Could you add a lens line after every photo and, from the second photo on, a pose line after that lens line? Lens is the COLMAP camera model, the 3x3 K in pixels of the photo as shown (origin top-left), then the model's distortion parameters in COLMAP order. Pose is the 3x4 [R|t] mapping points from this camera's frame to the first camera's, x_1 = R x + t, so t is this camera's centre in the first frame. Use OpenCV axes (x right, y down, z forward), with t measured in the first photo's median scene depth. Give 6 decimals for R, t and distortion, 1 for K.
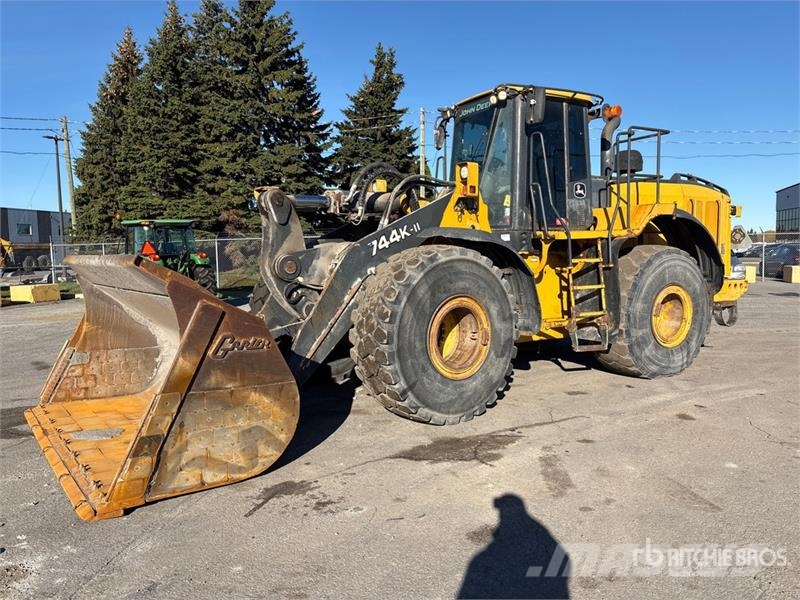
lens RADIAL K [[610.6, 0, 400.0], [0, 610.6, 300.0], [0, 0, 1]] dist [0.041757, -0.041525]
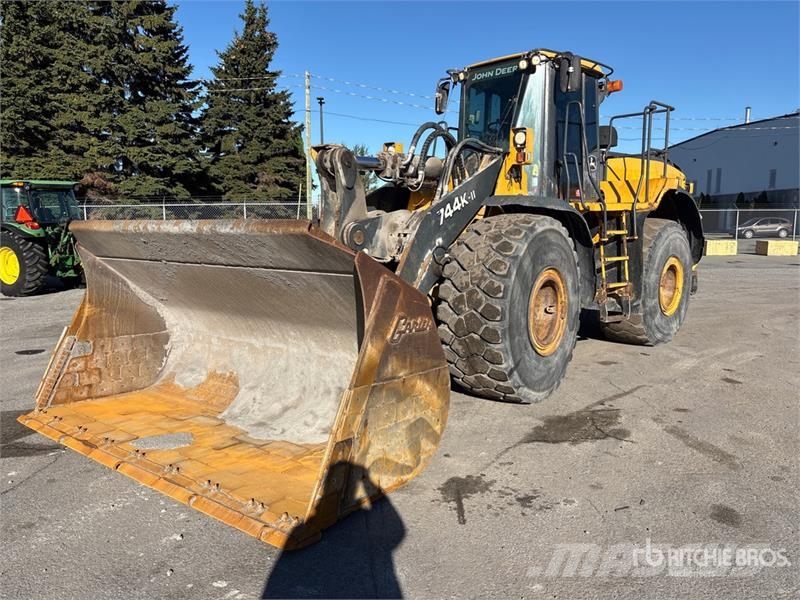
lens RADIAL K [[610.6, 0, 400.0], [0, 610.6, 300.0], [0, 0, 1]] dist [0.041757, -0.041525]
pose [[0.965359, -0.020001, 0.260157, -0.313687], [0.008675, 0.998967, 0.044611, -0.001388], [-0.260781, -0.040809, 0.964535, 0.112731]]
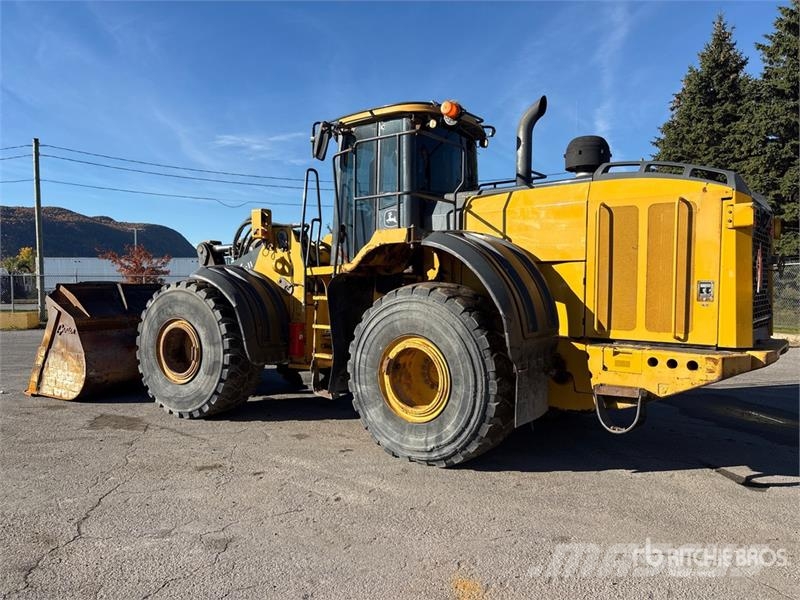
lens RADIAL K [[610.6, 0, 400.0], [0, 610.6, 300.0], [0, 0, 1]] dist [0.041757, -0.041525]
pose [[0.376177, 0.044291, -0.925489, 1.235857], [-0.083714, 0.996396, 0.013658, -0.085985], [0.922758, 0.072338, 0.378529, 0.779739]]
